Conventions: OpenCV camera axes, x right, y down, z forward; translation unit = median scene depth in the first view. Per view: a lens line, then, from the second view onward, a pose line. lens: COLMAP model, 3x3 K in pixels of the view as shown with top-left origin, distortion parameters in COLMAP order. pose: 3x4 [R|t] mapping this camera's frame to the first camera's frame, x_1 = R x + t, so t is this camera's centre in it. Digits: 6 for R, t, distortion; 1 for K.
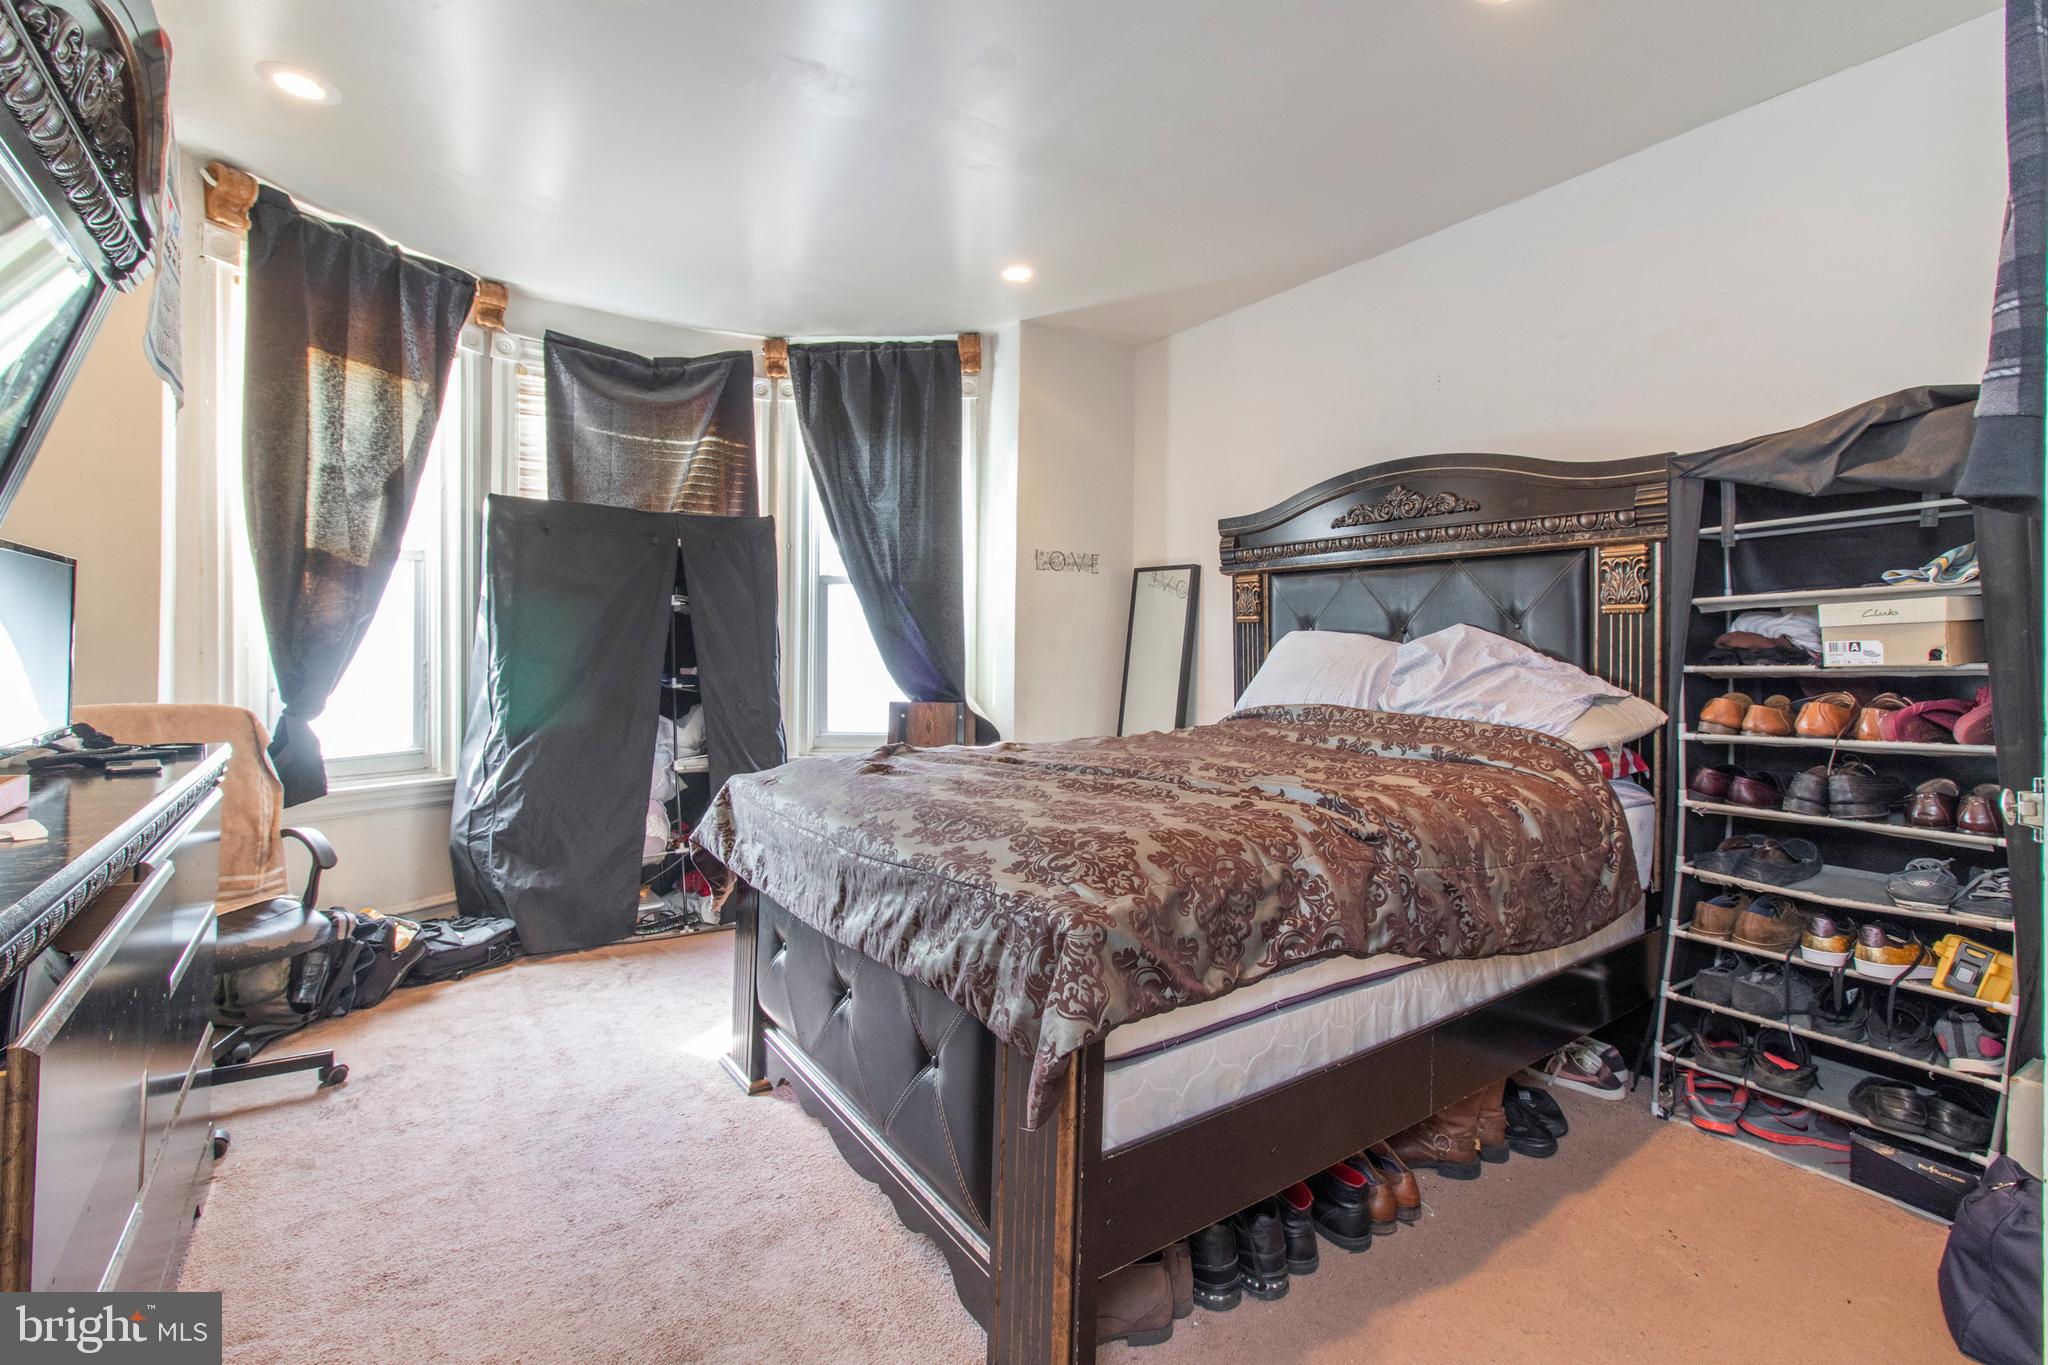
lens RADIAL K [[976.6, 0, 1013.8], [0, 976.6, 649.8], [0, 0, 1]] dist [0.000527, 0.000062]
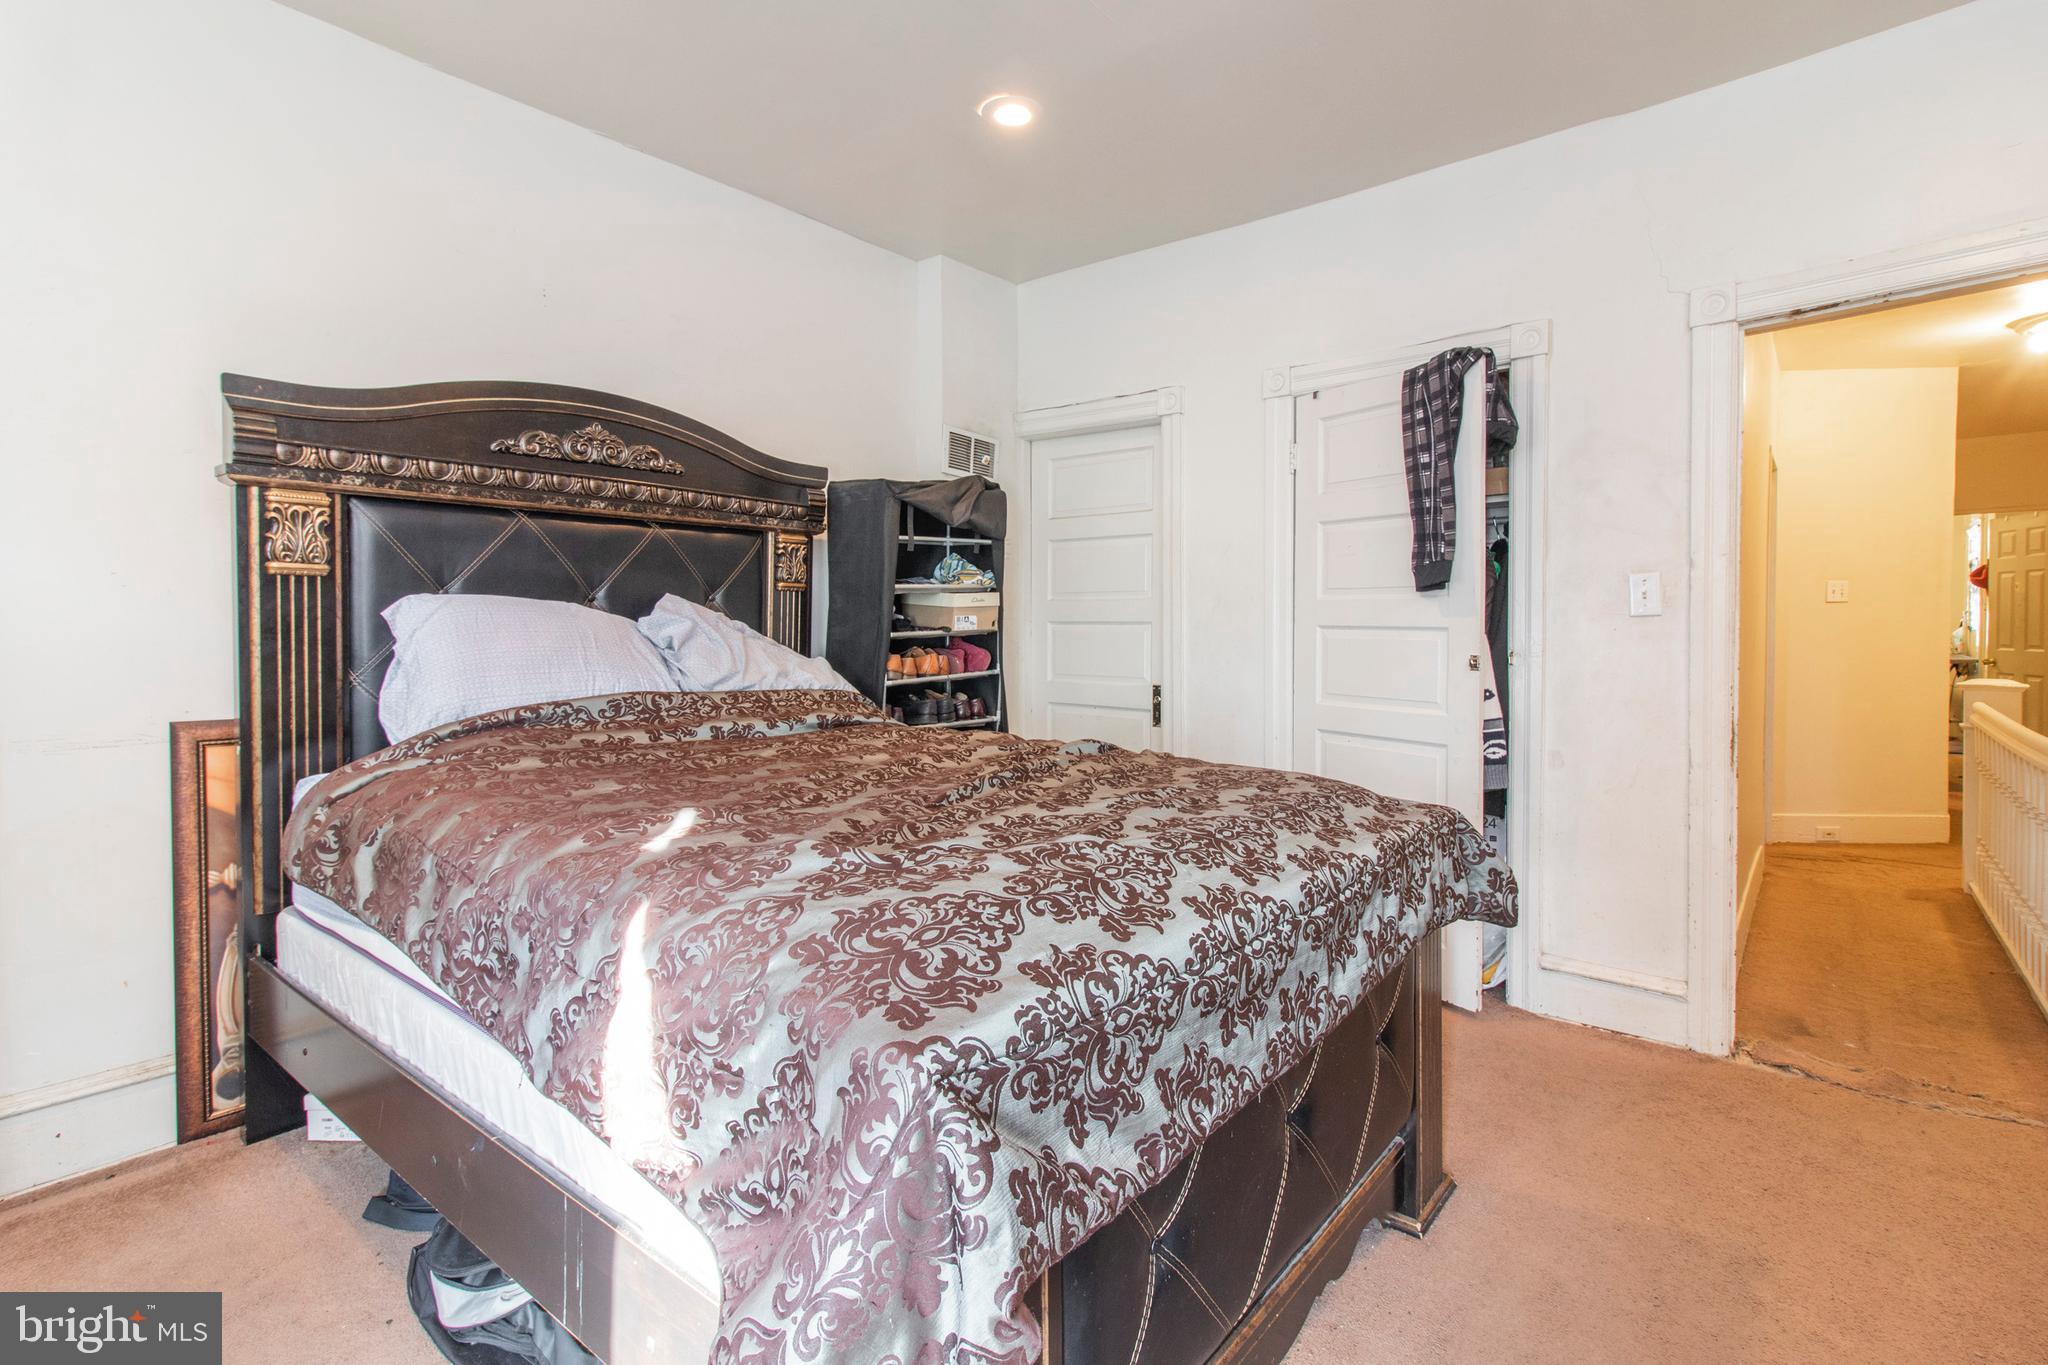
lens RADIAL K [[976.6, 0, 1013.8], [0, 976.6, 649.8], [0, 0, 1]] dist [0.000527, 0.000062]
pose [[-0.305411, -0.032793, 0.951656, -0.588469], [-0.001298, 0.999420, 0.034022, -0.005978], [-0.952220, 0.009156, -0.305277, 1.071271]]
